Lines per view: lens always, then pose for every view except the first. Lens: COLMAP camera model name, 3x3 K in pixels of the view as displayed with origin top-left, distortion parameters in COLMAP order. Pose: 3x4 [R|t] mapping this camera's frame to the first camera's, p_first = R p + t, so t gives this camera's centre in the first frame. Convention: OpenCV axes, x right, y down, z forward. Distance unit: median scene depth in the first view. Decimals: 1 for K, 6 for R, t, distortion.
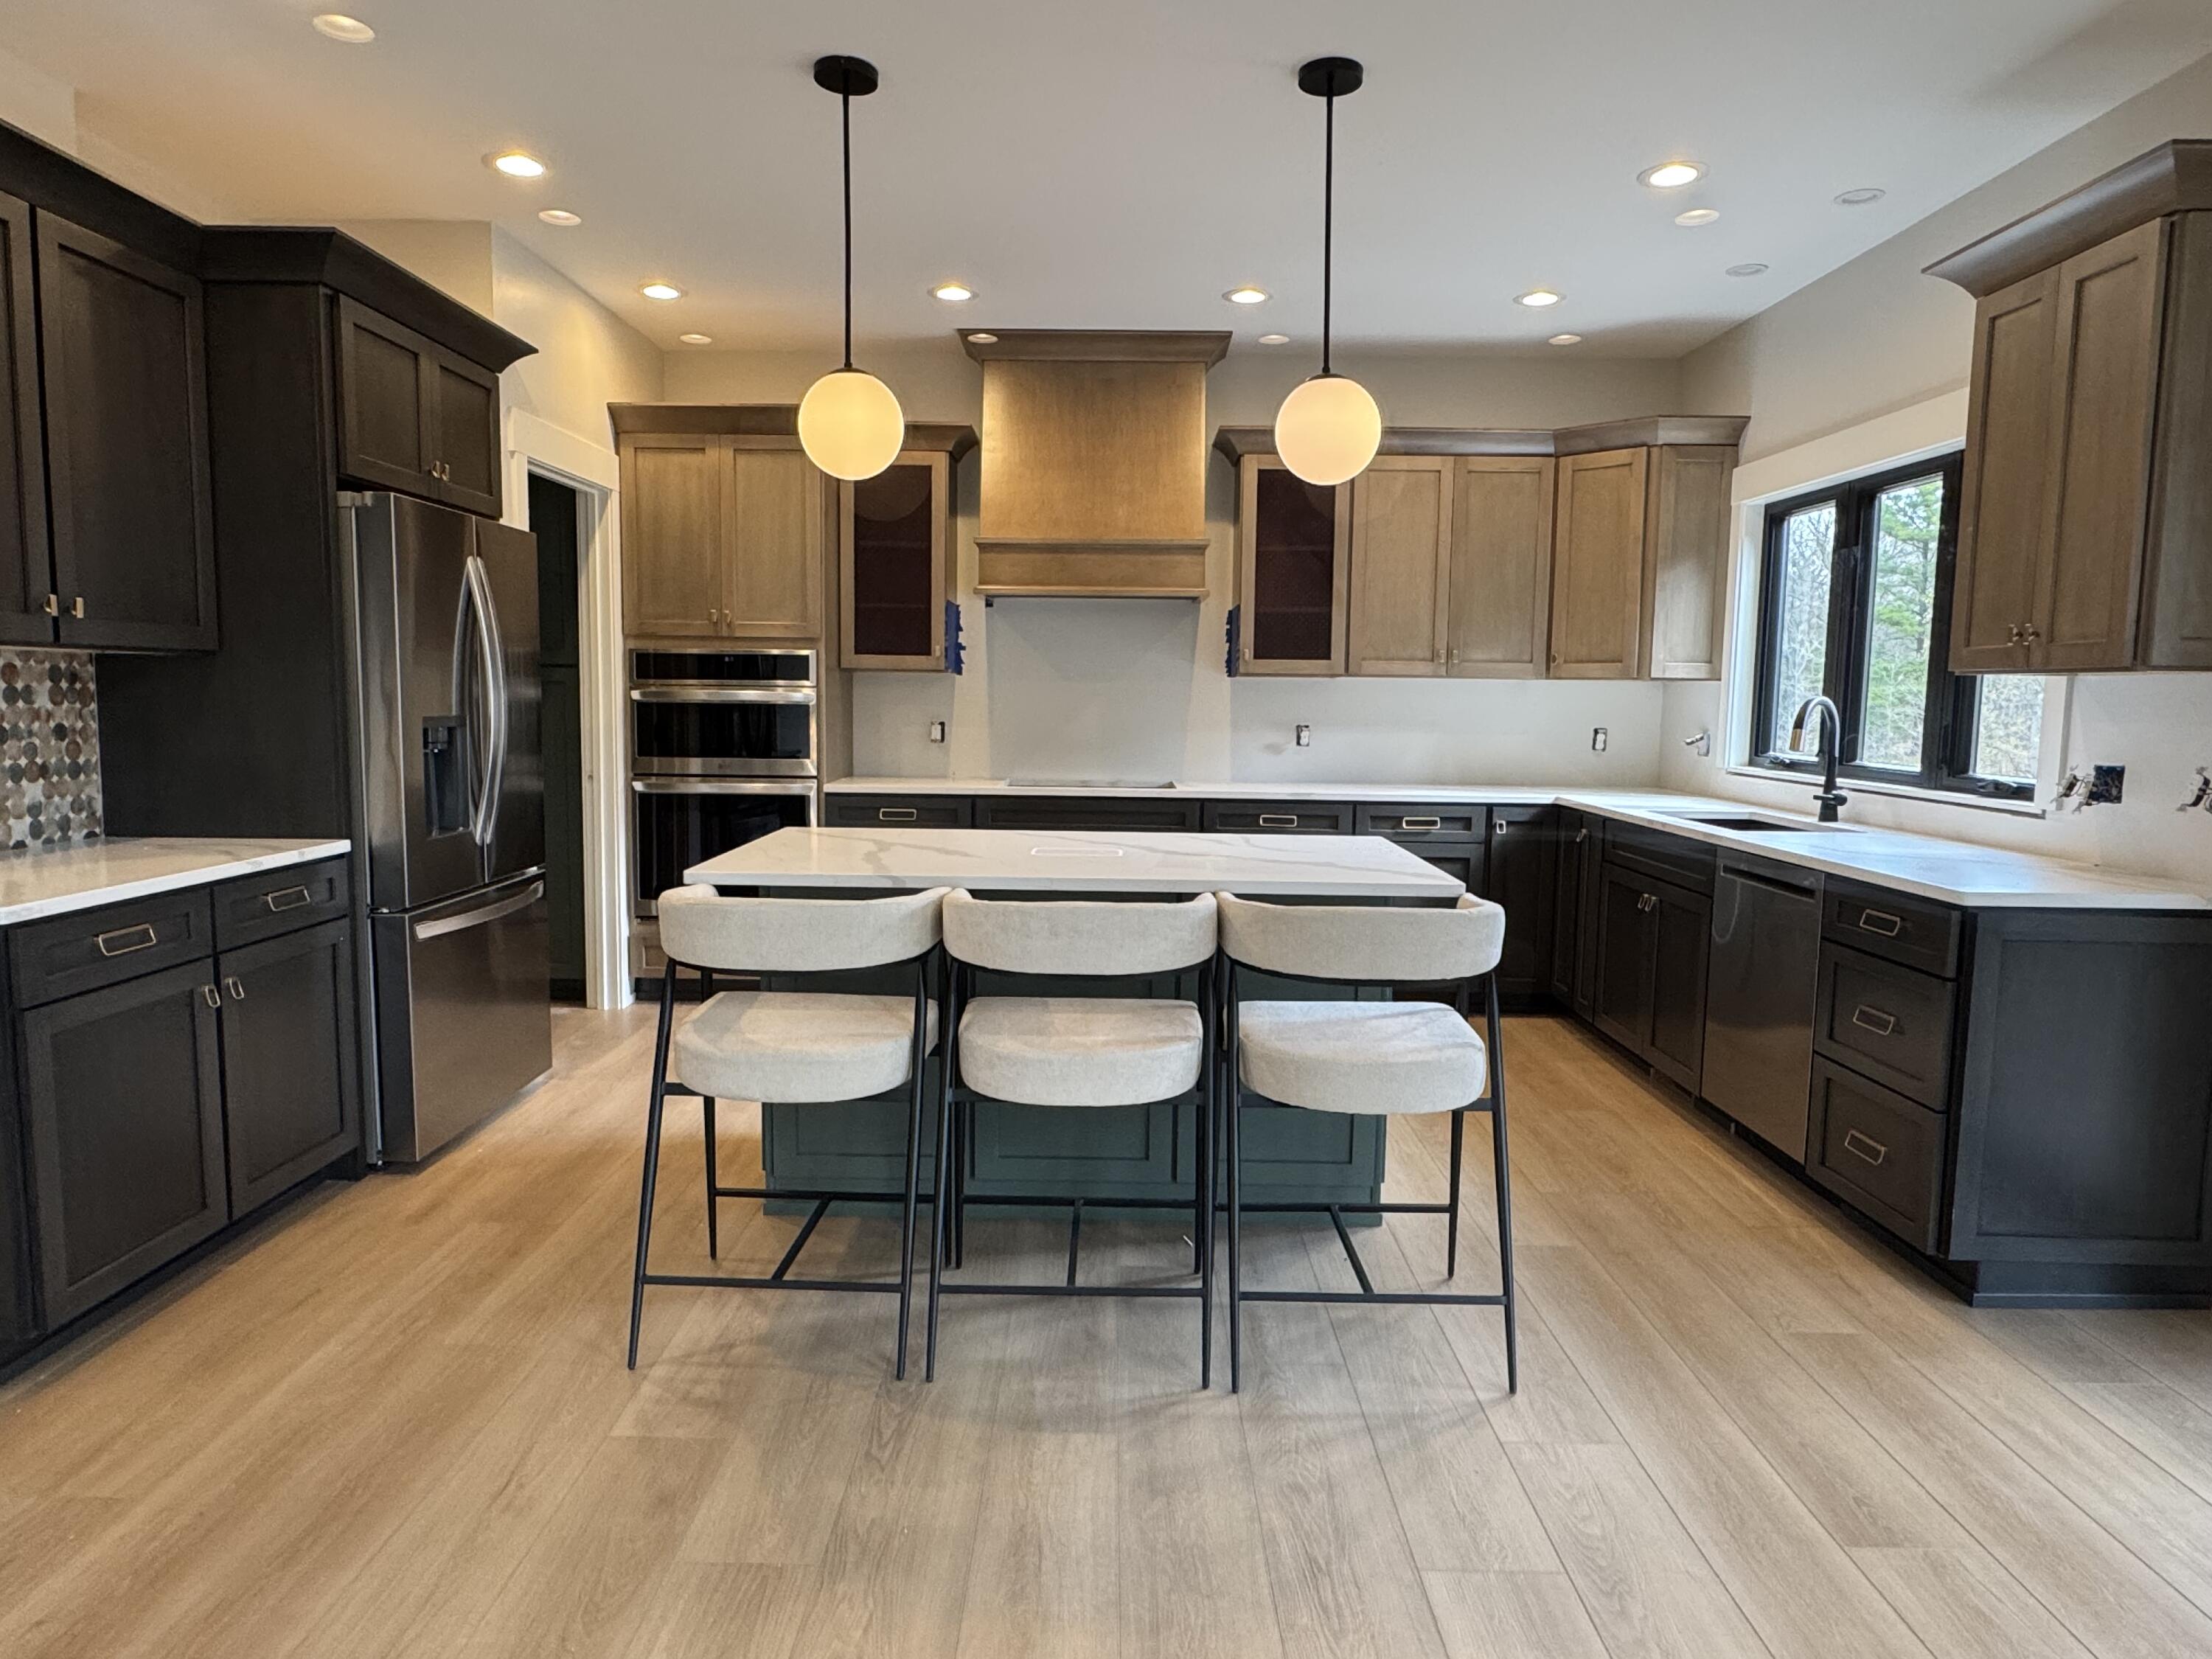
lens RADIAL K [[1350.0, 0, 1106.0], [0, 1350.0, 829.5], [0, 0, 1]] dist [-0.011343, 0.002867]
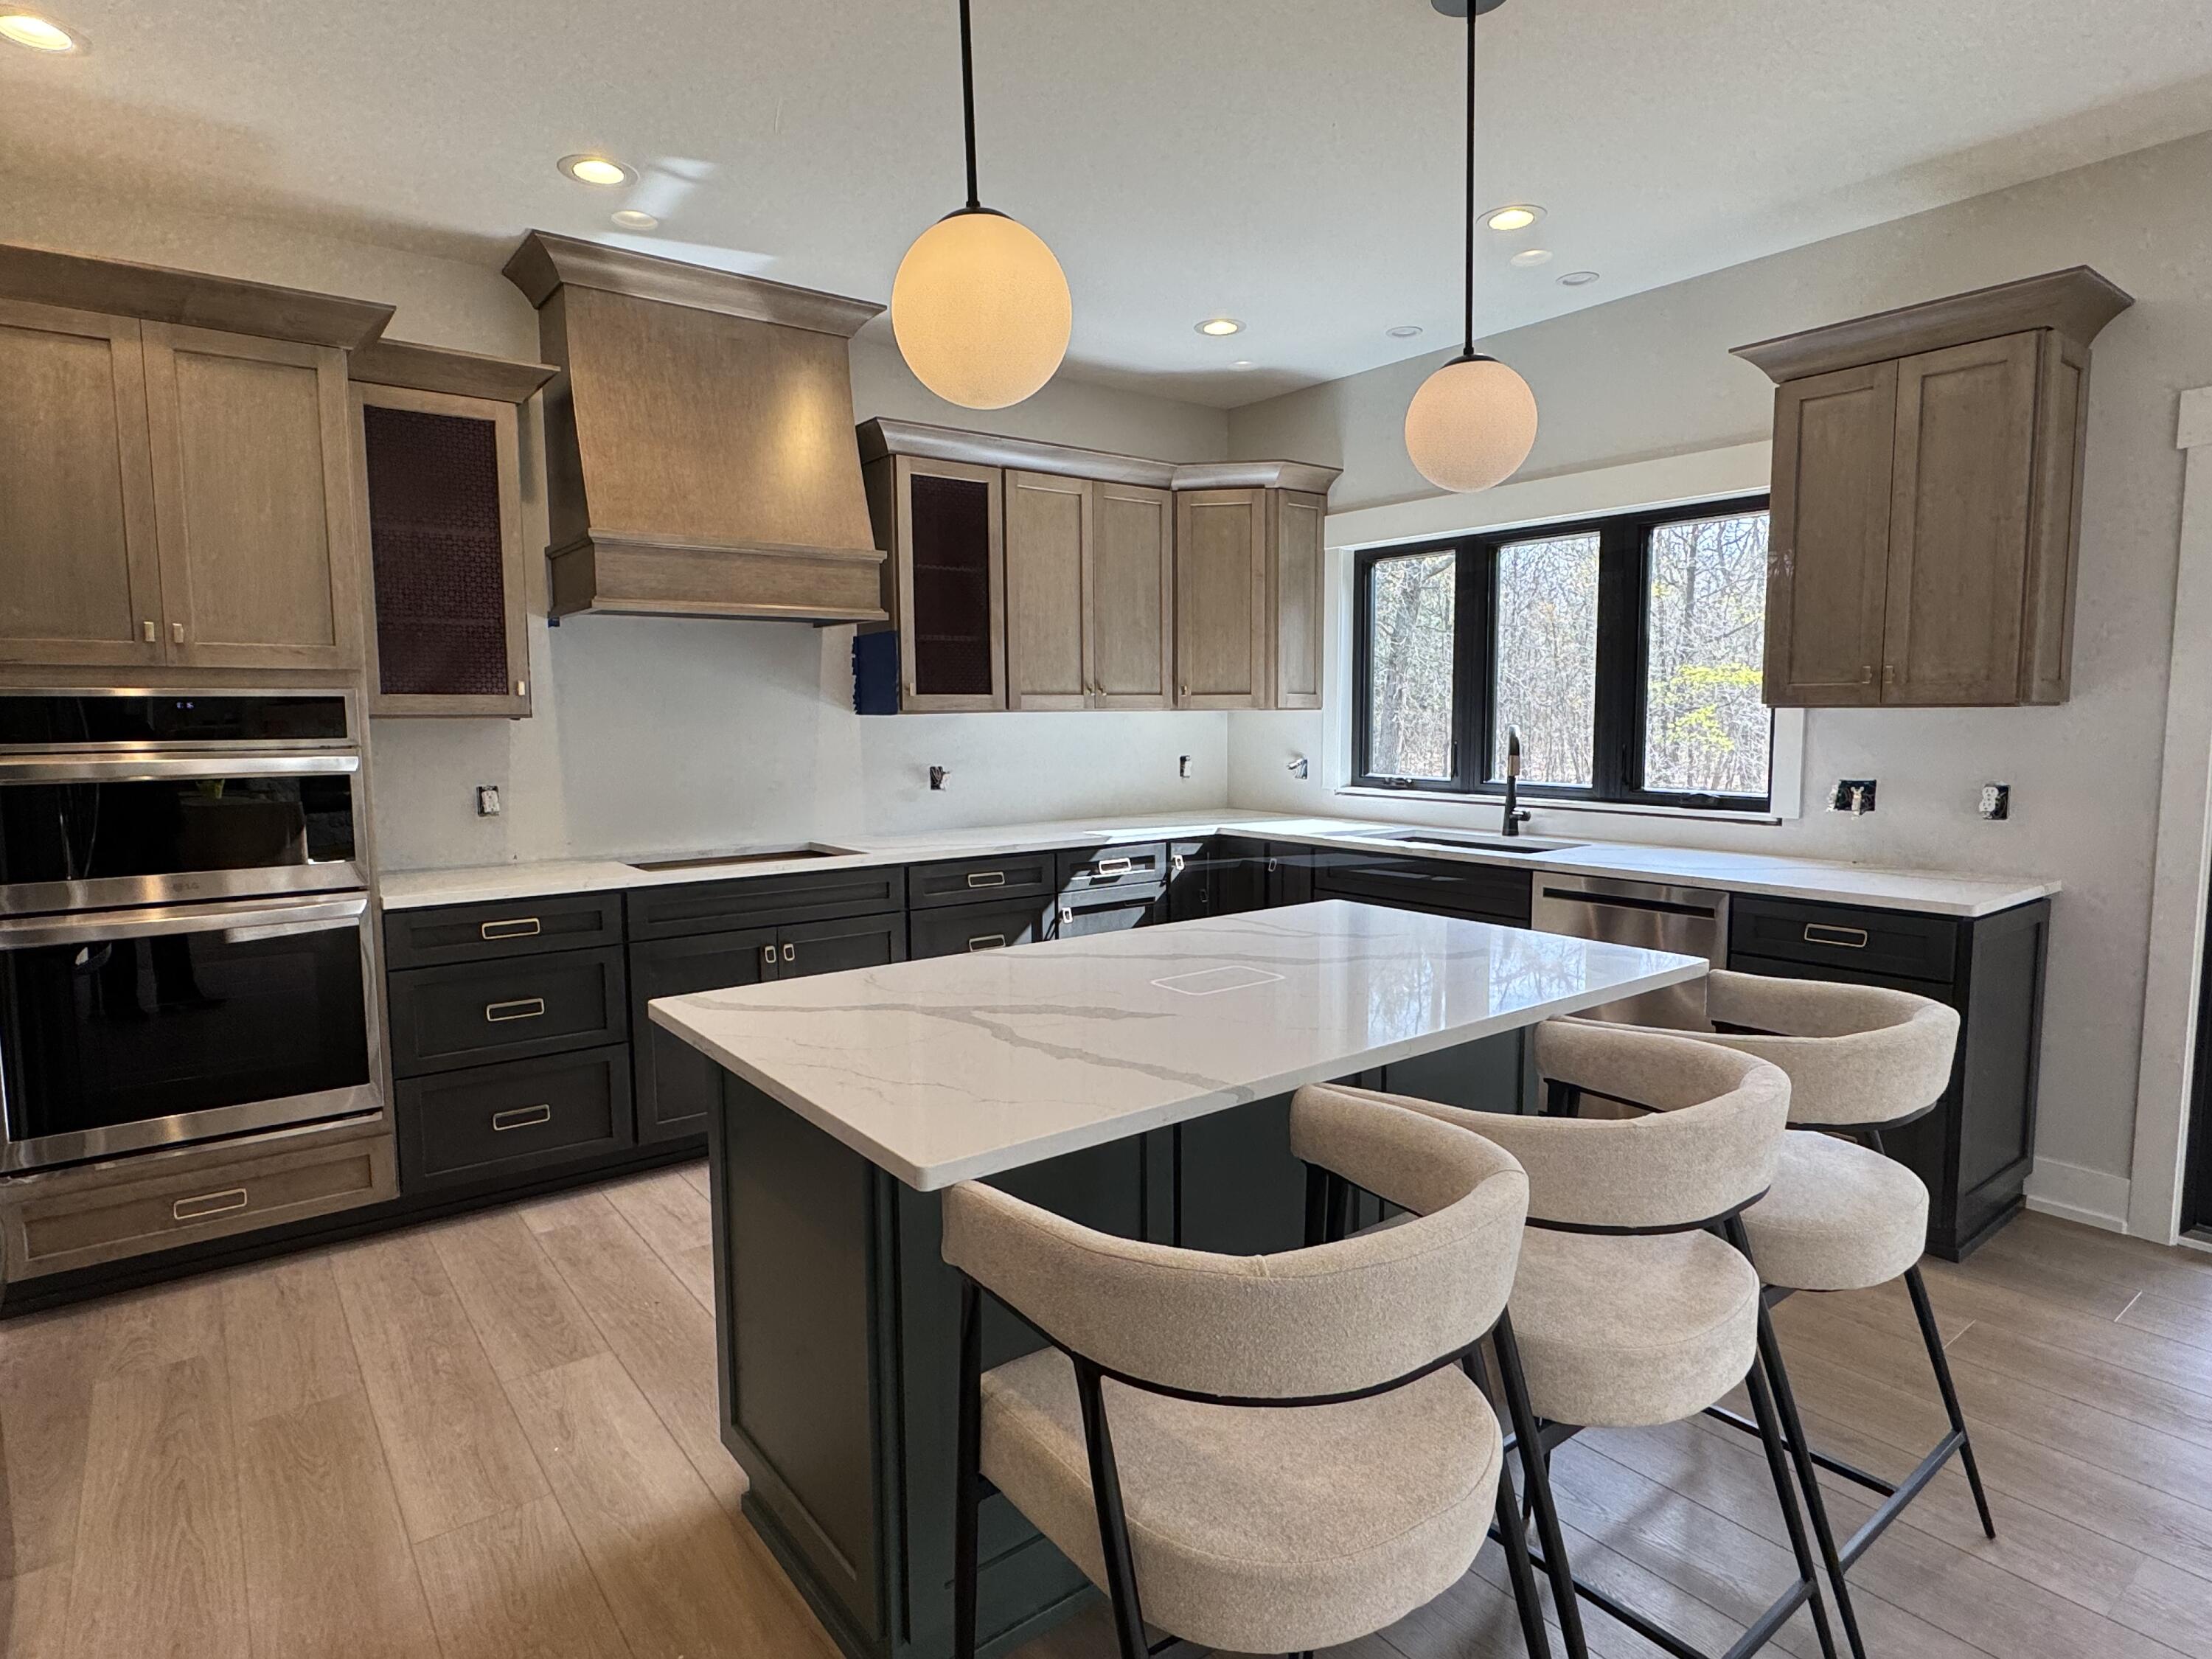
lens RADIAL K [[1201.3, 0, 1106.0], [0, 1201.3, 829.5], [0, 0, 1]] dist [-0.004064, 0.000178]
pose [[0.787664, -0.079465, 0.610959, -0.293026], [0.079558, 0.996463, 0.027039, -0.055414], [-0.610947, 0.027309, 0.791201, 0.347527]]
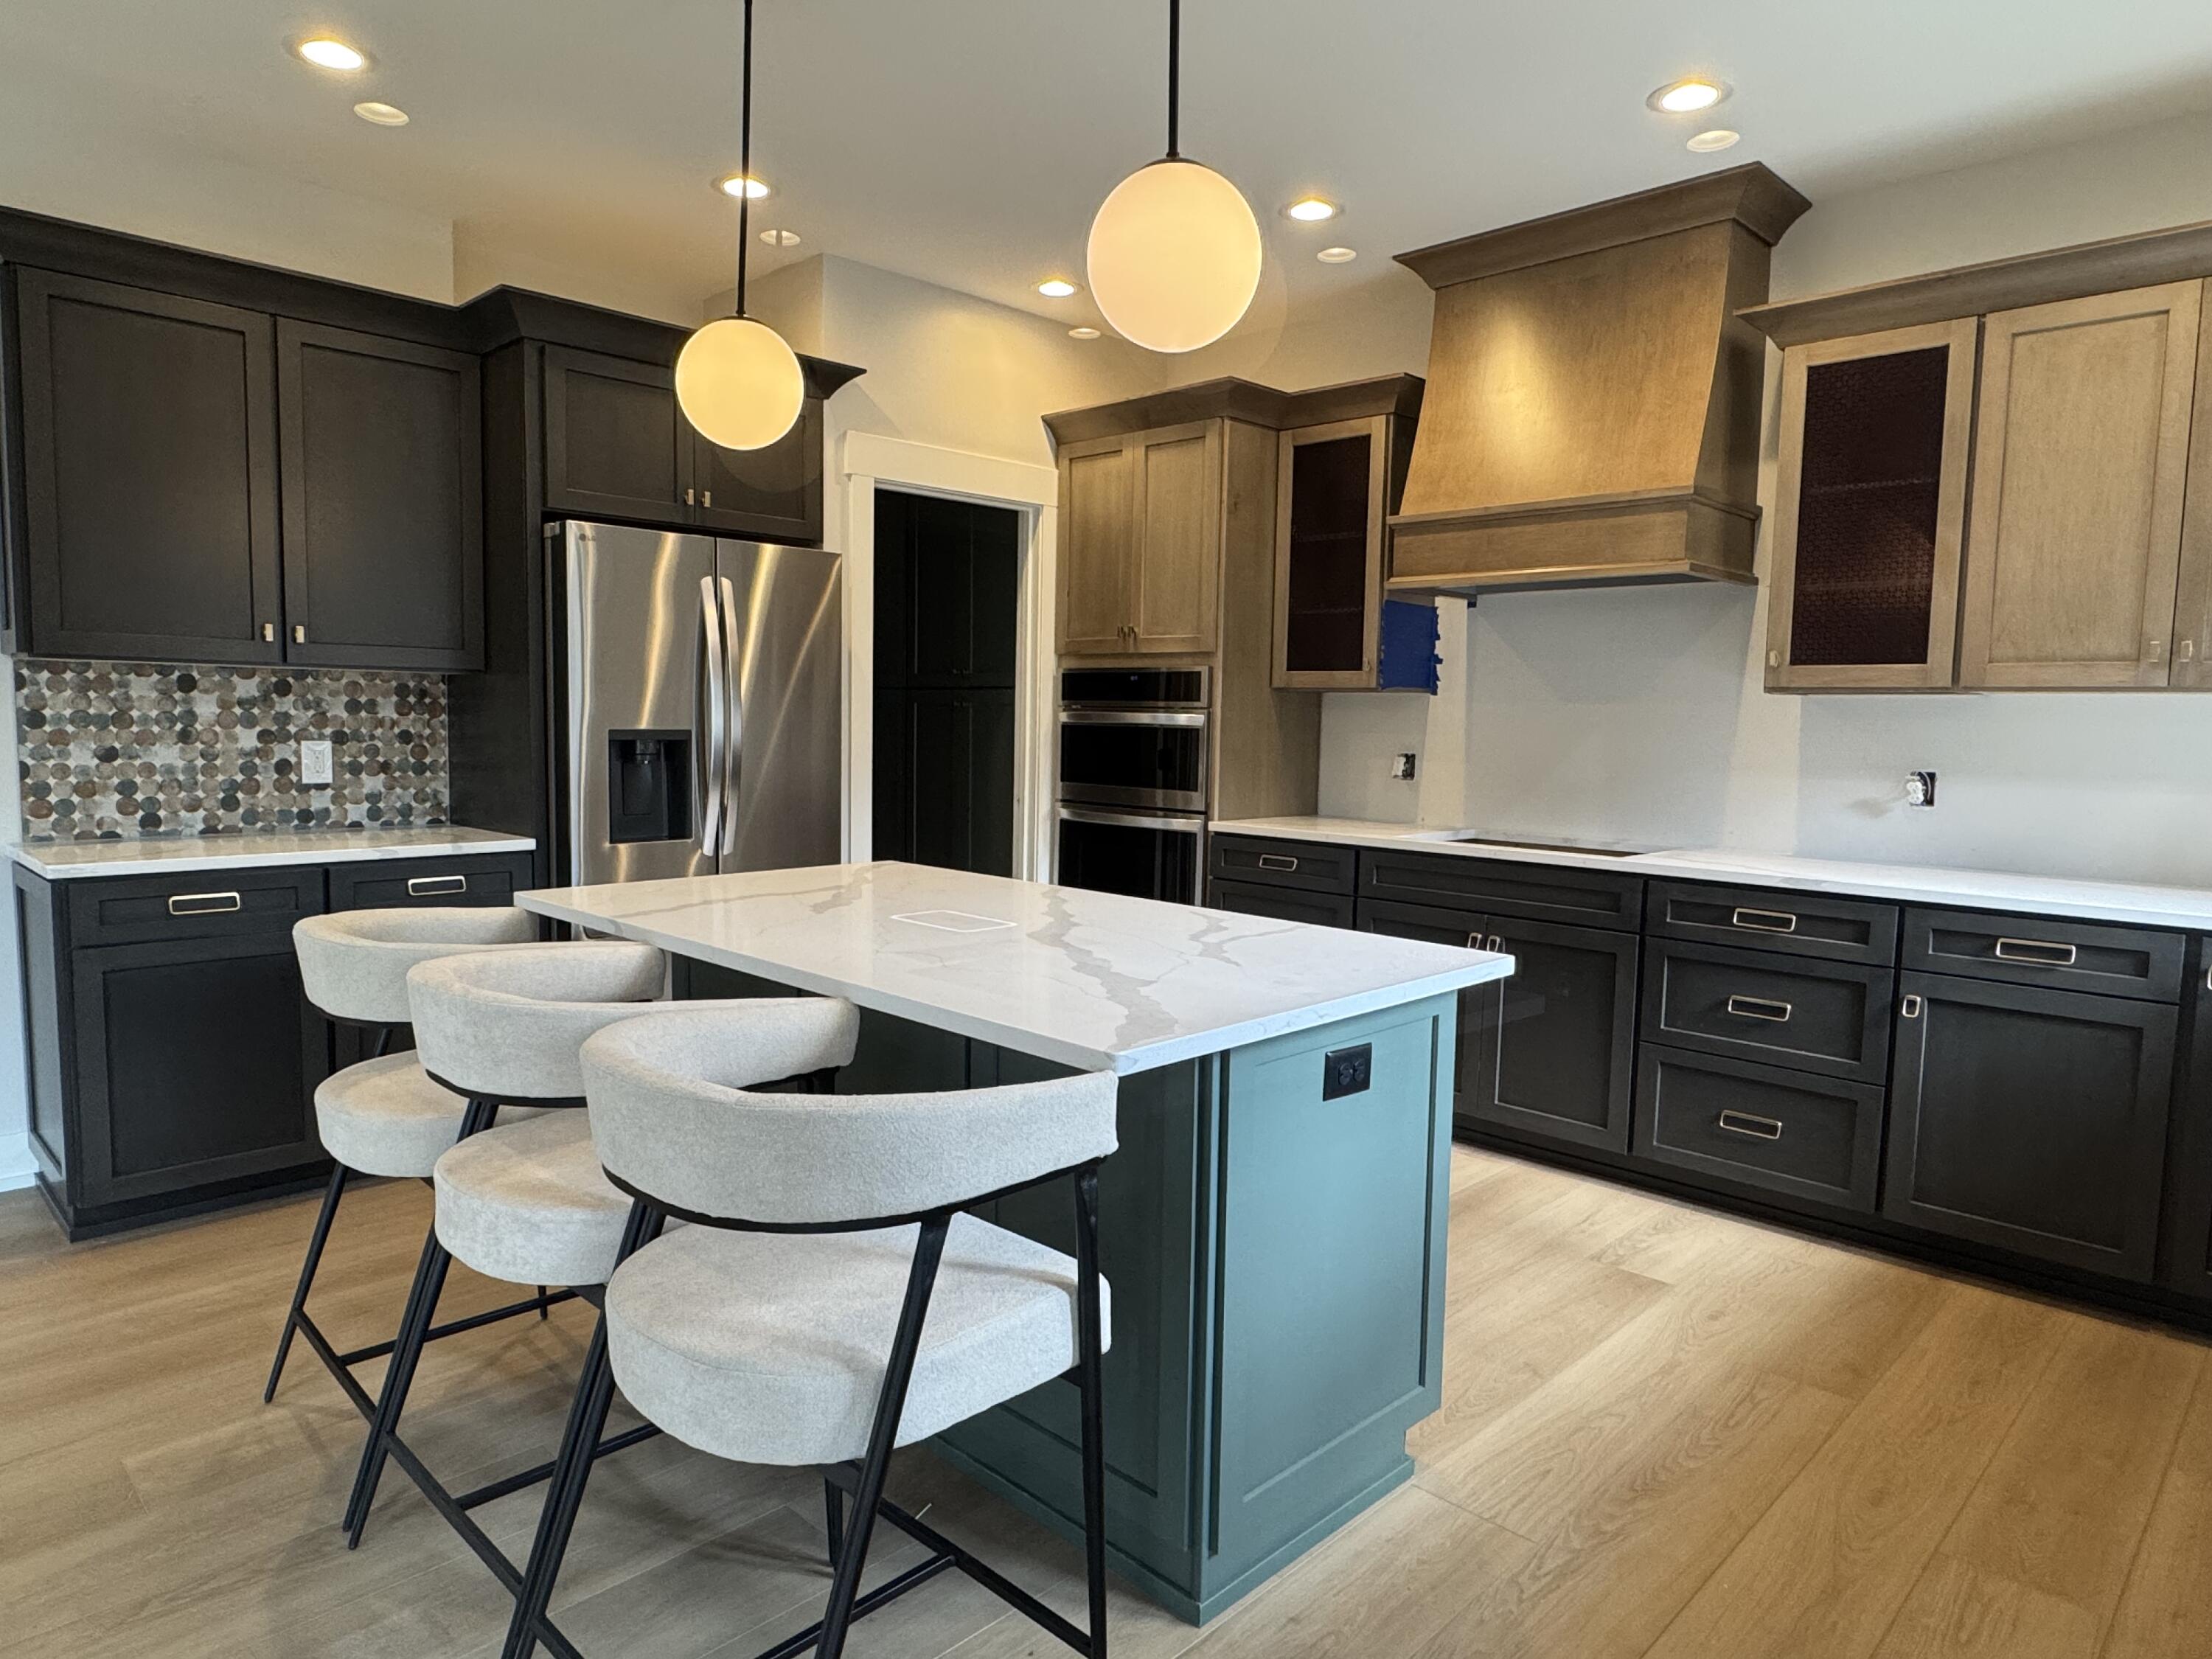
lens RADIAL K [[1350.0, 0, 1106.0], [0, 1350.0, 829.5], [0, 0, 1]] dist [-0.011343, 0.002867]
pose [[0.716839, 0.060753, -0.694586, 0.351818], [-0.079641, 0.996811, 0.004995, -0.028212], [0.692675, 0.051737, 0.719392, 0.347315]]
